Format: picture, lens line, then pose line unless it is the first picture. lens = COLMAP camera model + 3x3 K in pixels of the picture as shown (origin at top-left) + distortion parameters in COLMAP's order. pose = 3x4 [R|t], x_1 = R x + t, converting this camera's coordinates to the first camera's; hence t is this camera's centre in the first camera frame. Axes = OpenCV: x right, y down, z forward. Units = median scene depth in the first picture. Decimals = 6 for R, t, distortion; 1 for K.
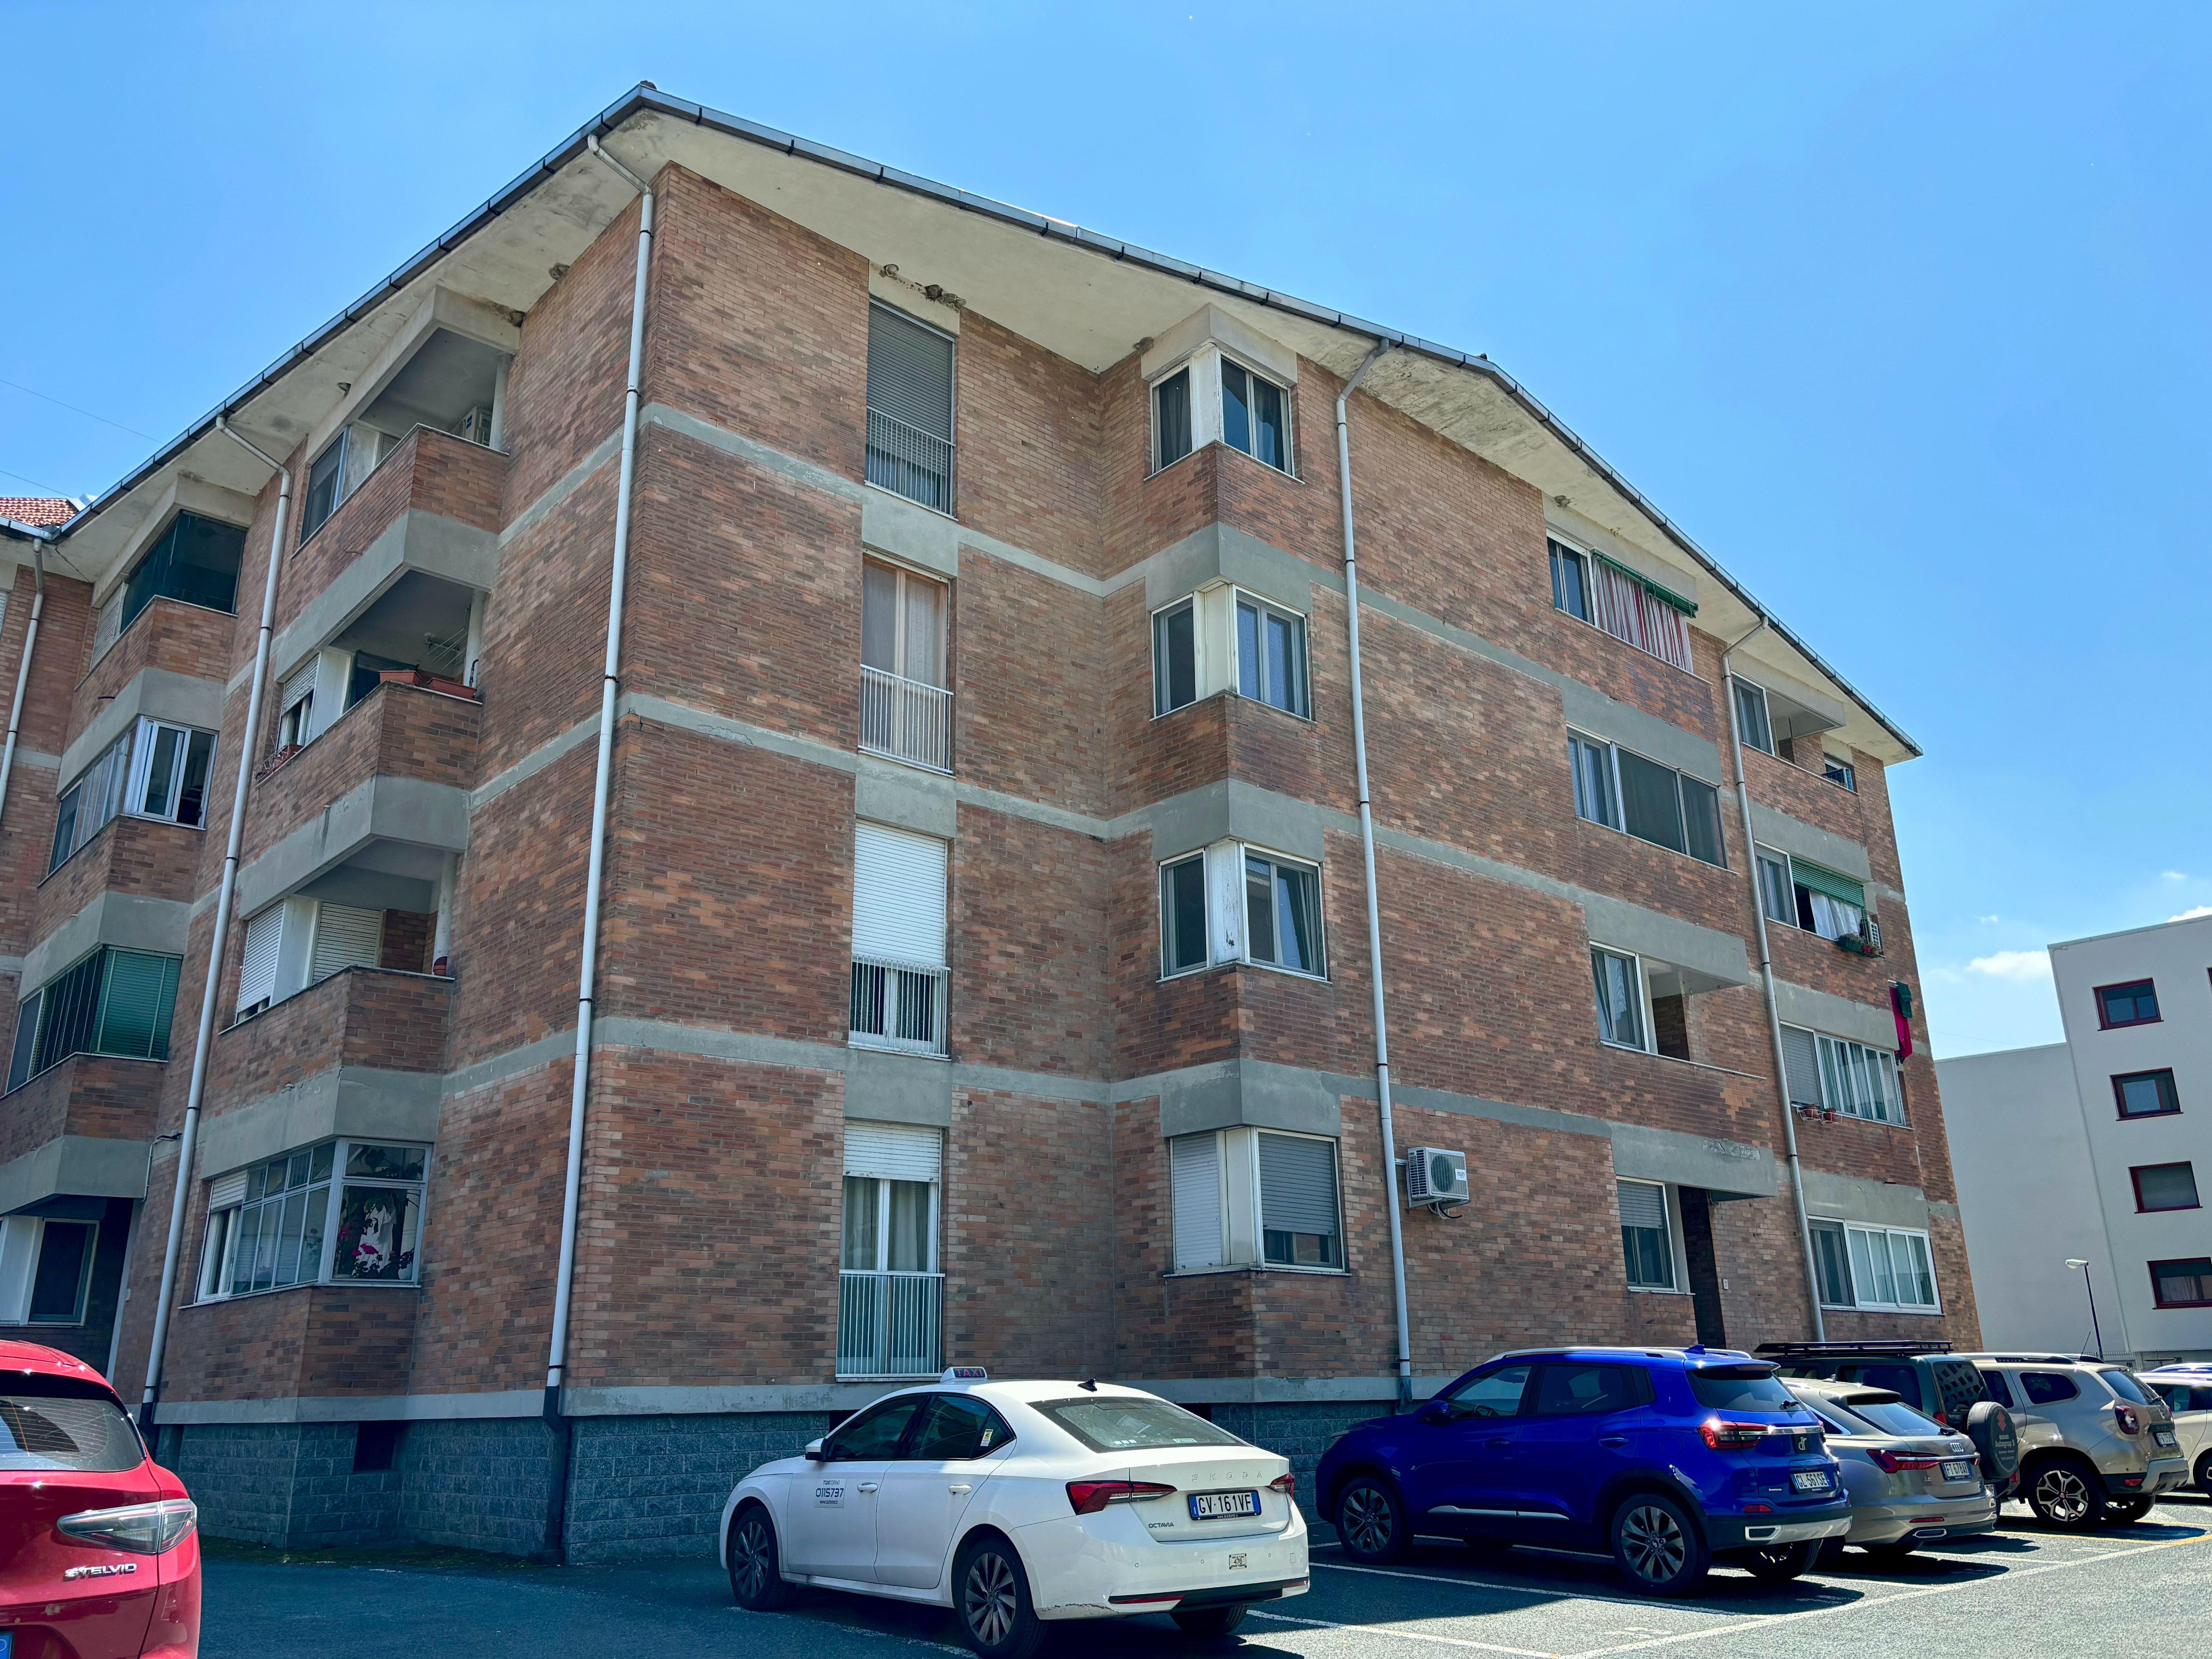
lens RADIAL K [[1744.3, 0, 1122.5], [0, 1744.3, 829.7], [0, 0, 1]] dist [0.002673, 0.034581]
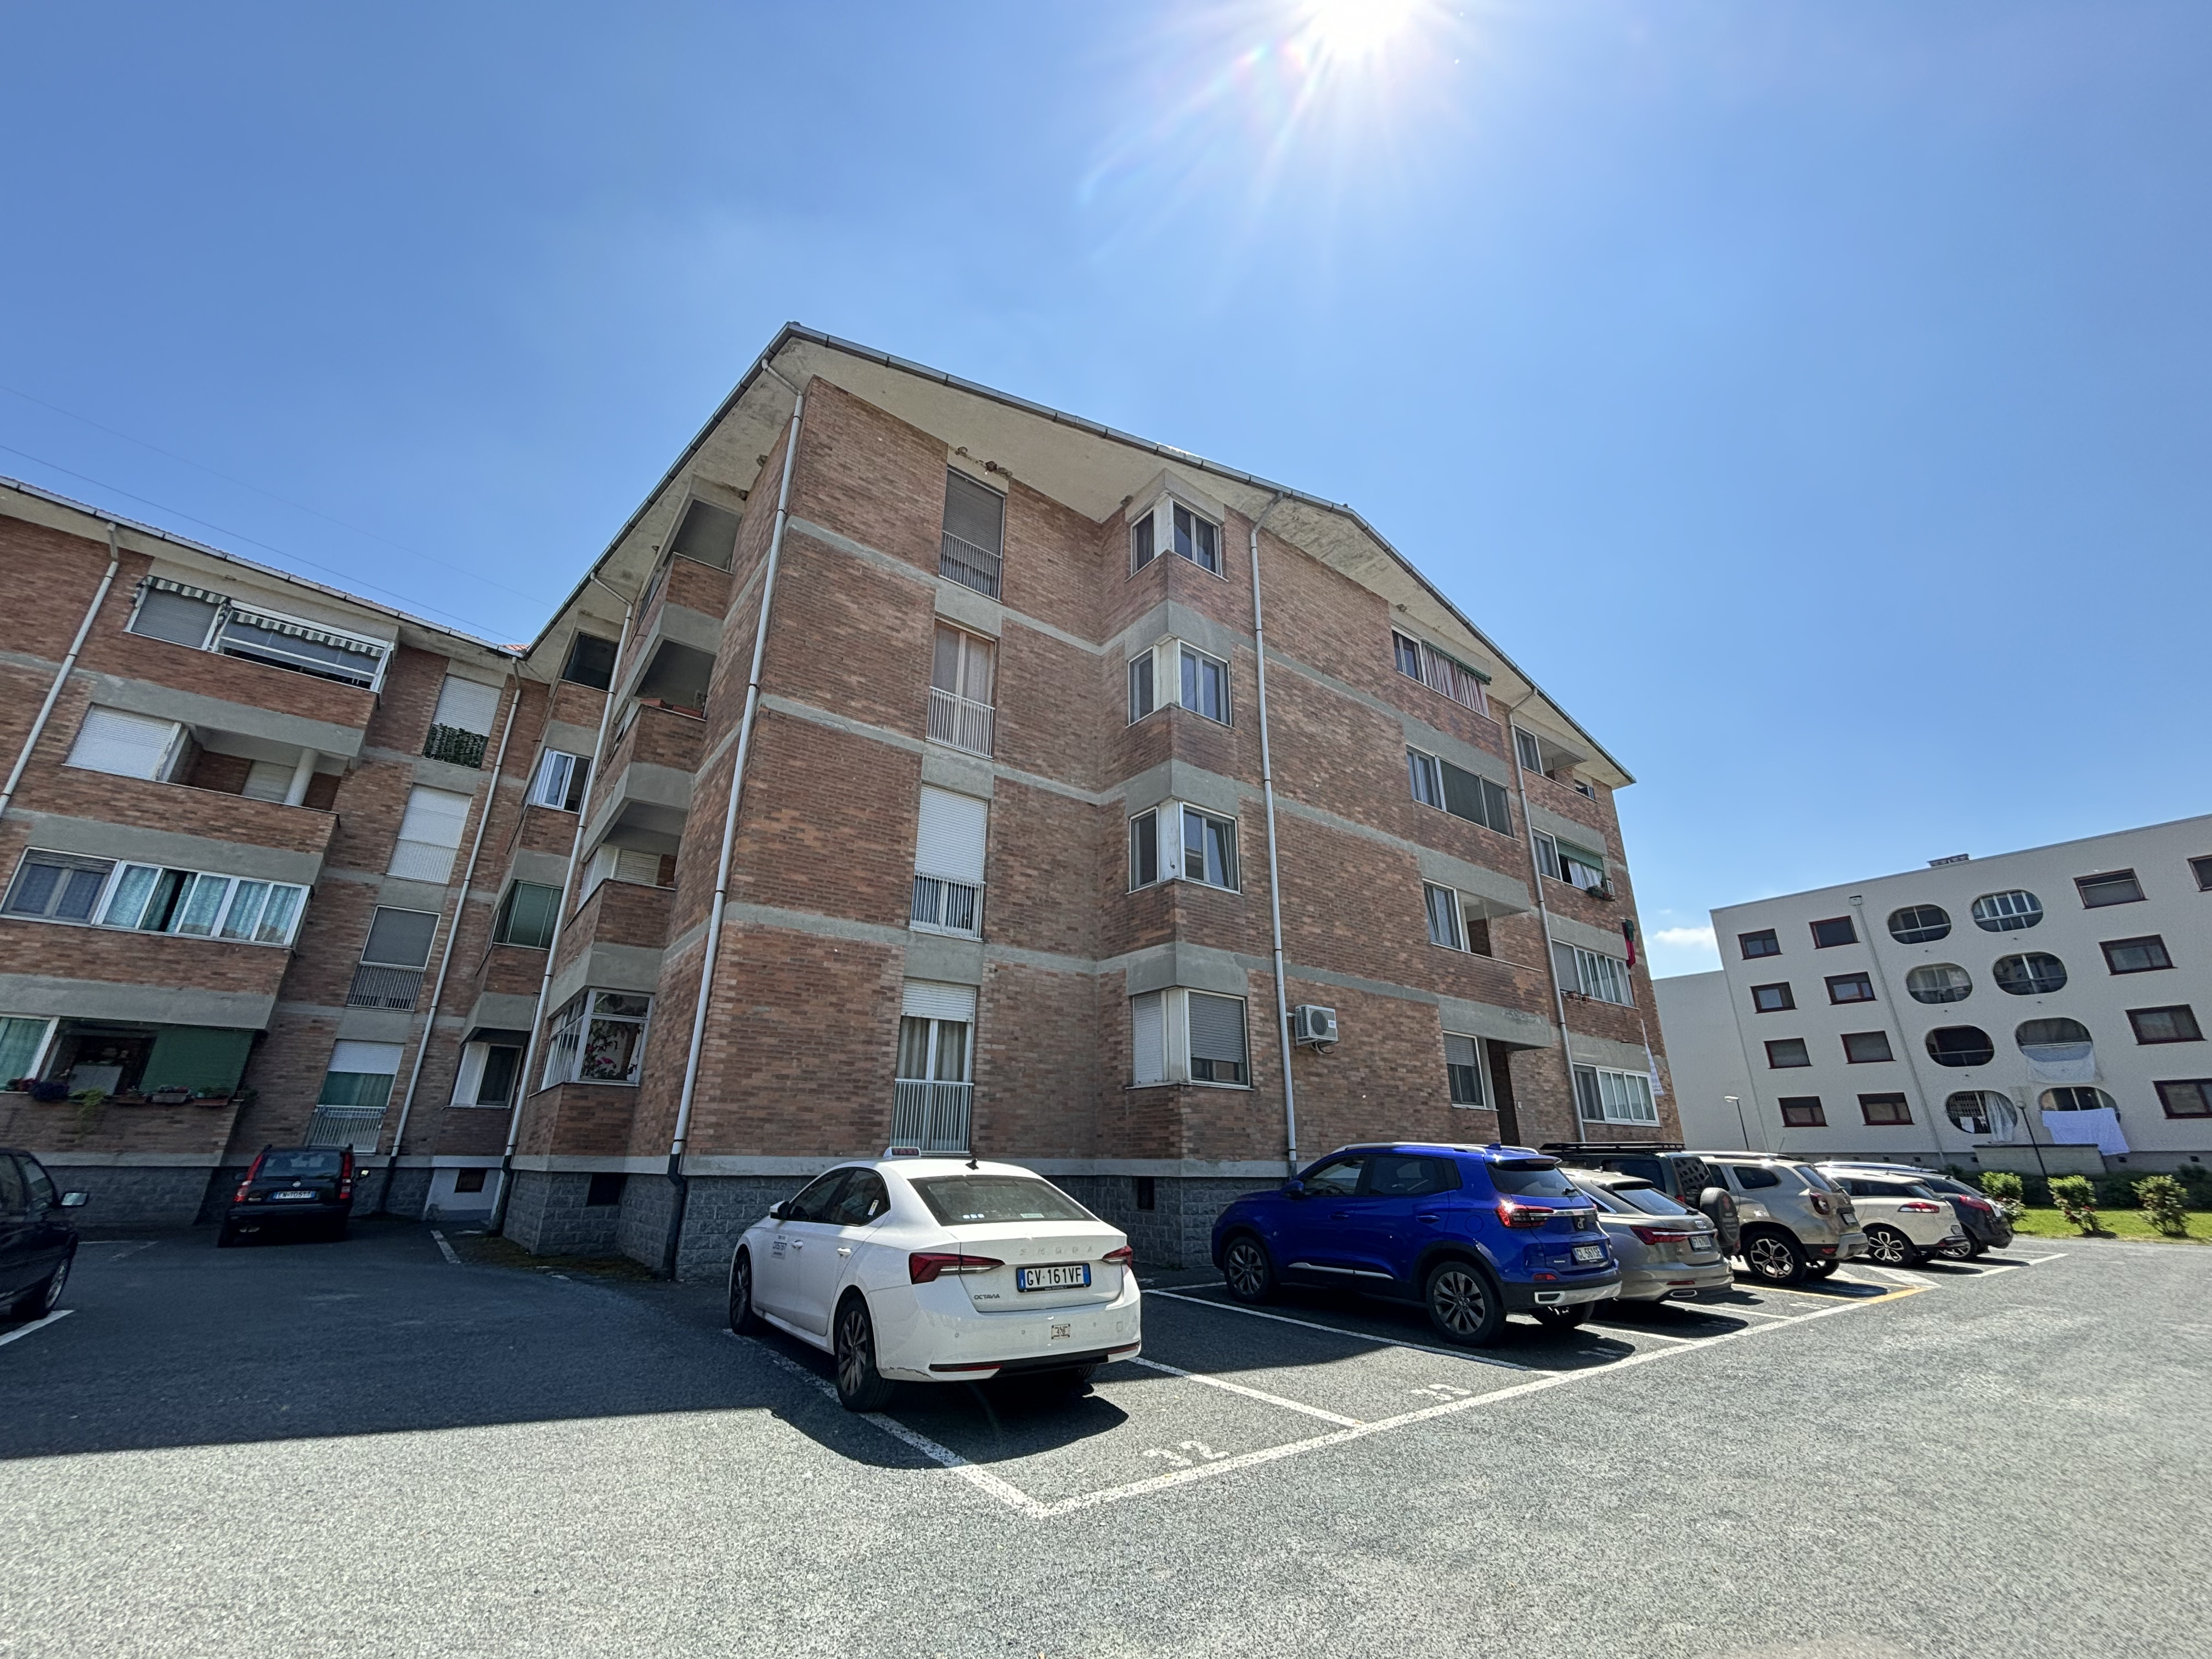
lens RADIAL K [[906.3, 0, 1106.9], [0, 906.3, 825.7], [0, 0, 1]] dist [-0.002638, -0.000585]
pose [[0.995827, -0.008504, -0.090863, 0.066840], [0.004511, 0.999019, -0.044064, 0.055570], [0.091148, 0.043470, 0.994888, 0.186638]]
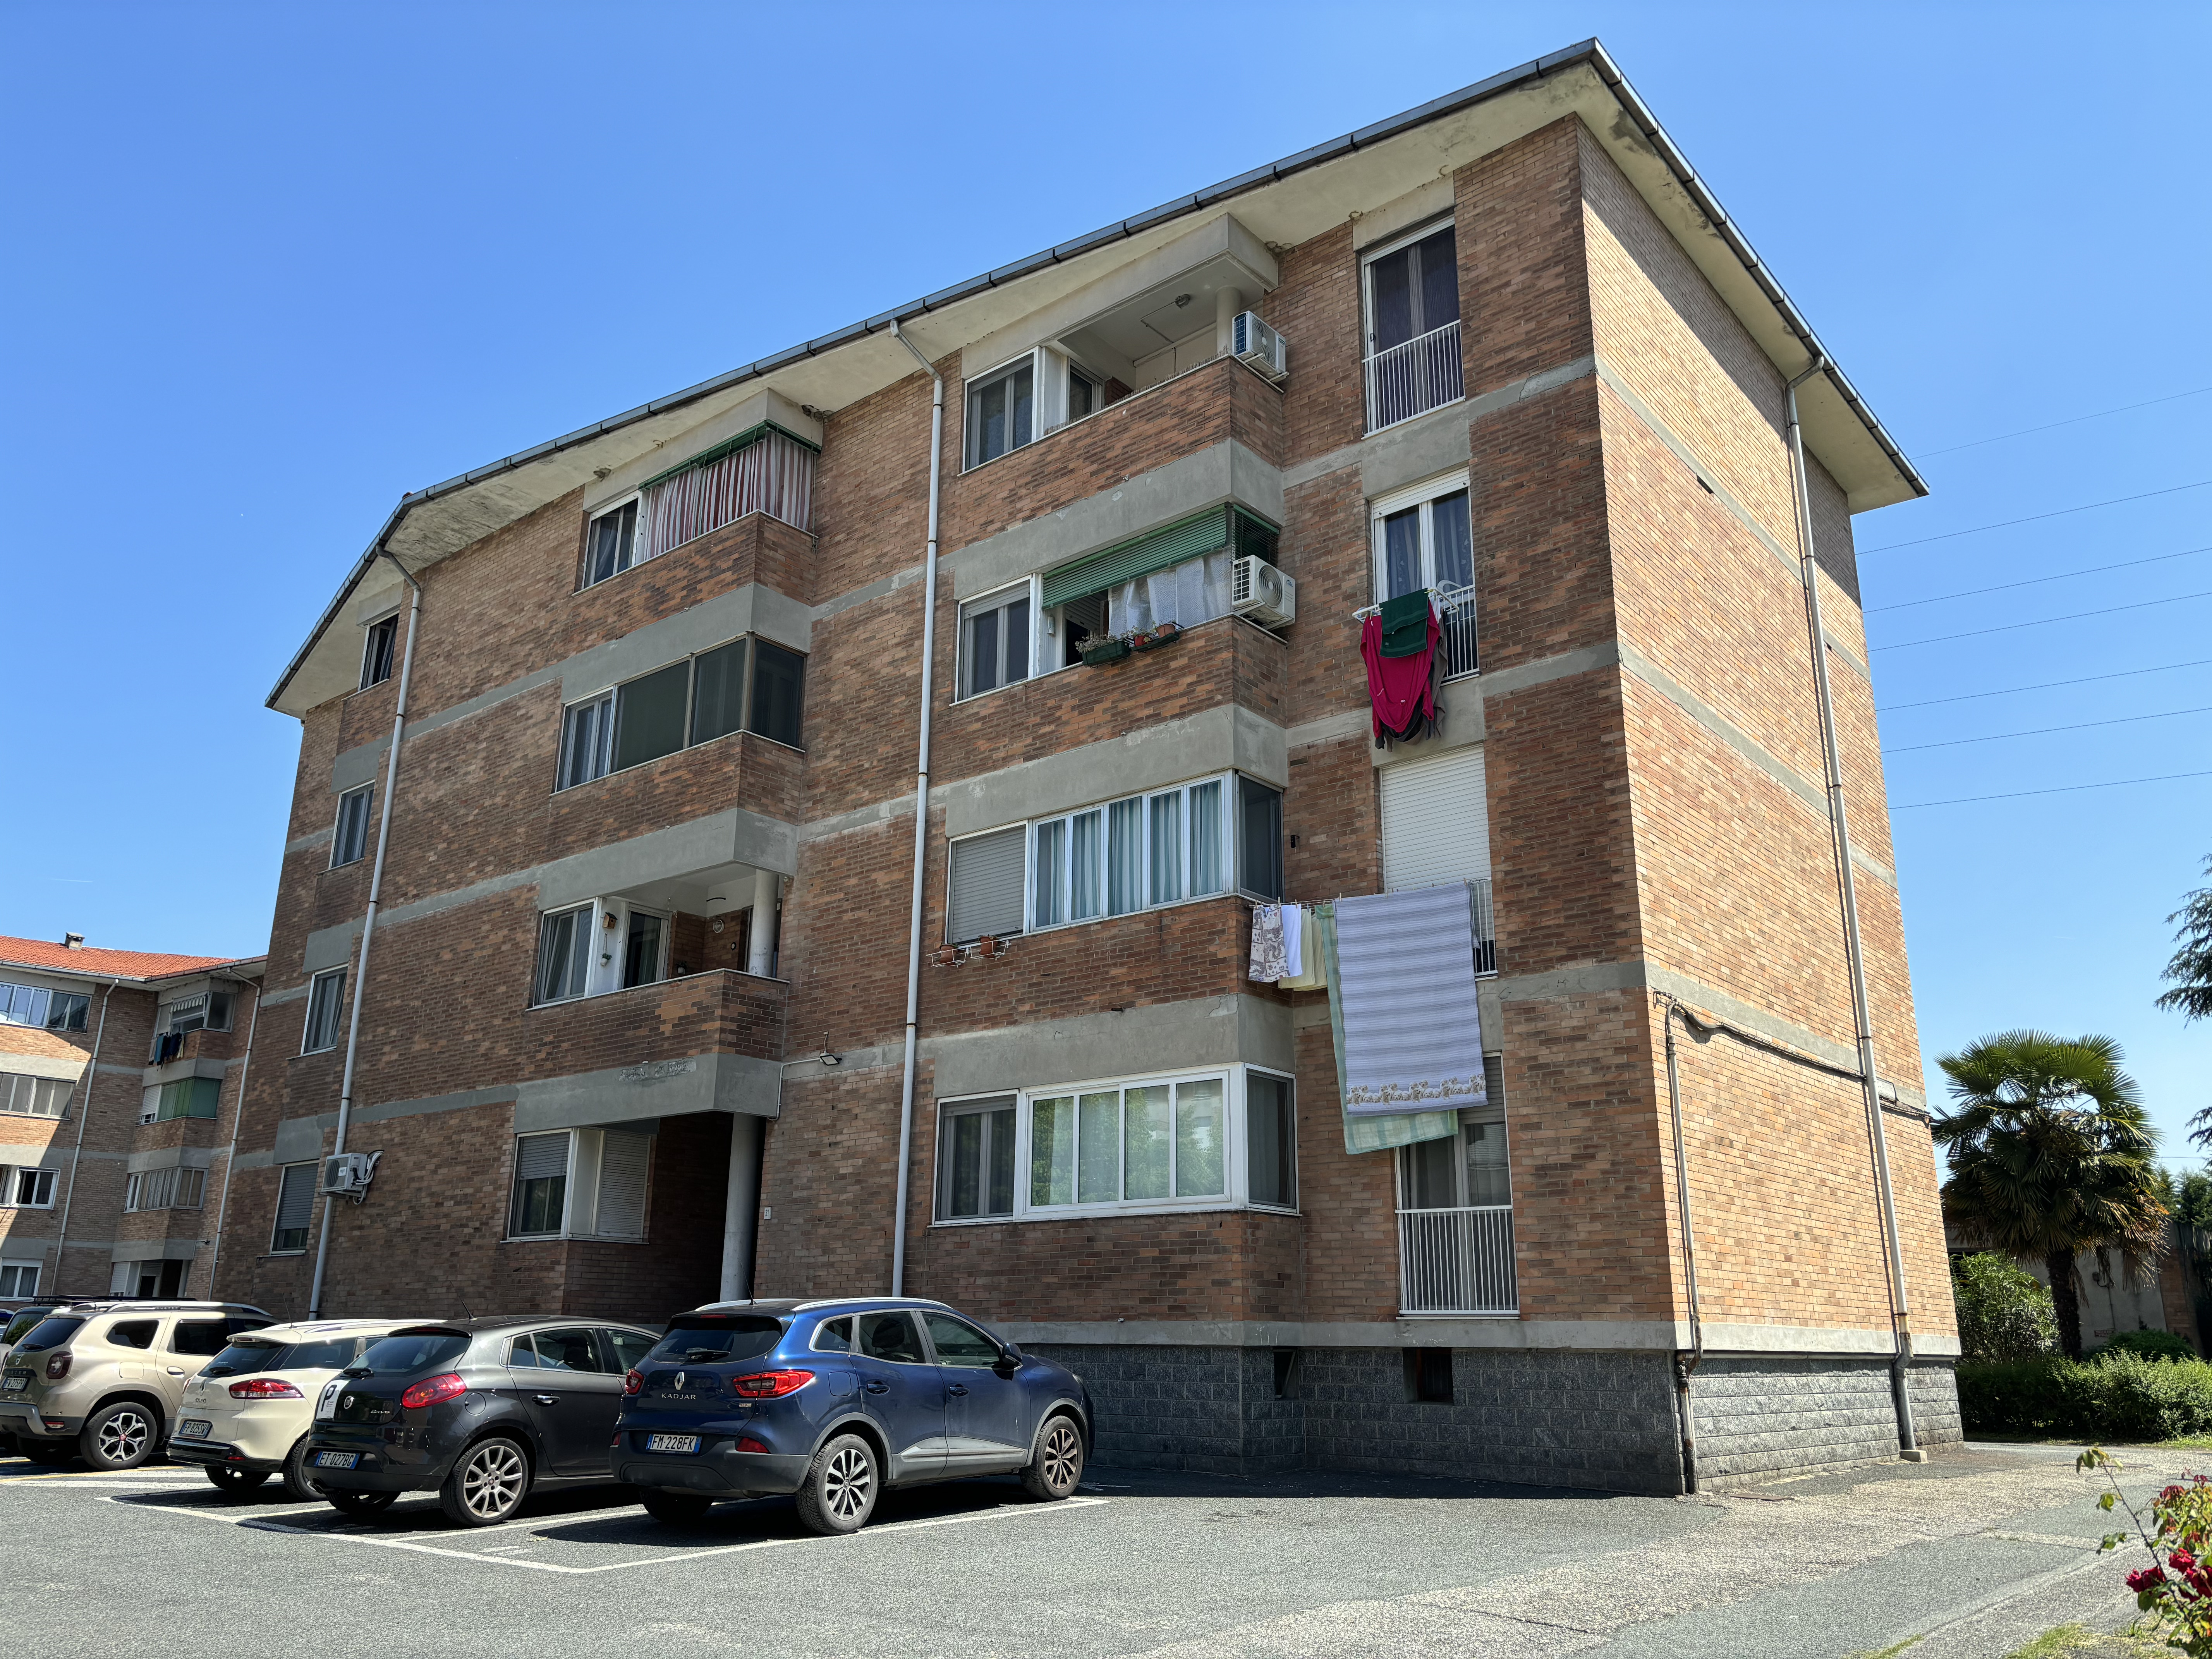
lens RADIAL K [[1744.3, 0, 1113.8], [0, 1744.3, 811.4], [0, 0, 1]] dist [0.002673, 0.034581]
pose [[0.117487, -0.272353, -0.954998, 1.441429], [0.301060, 0.926170, -0.227094, 0.379562], [0.946340, -0.260831, 0.190807, 1.233432]]
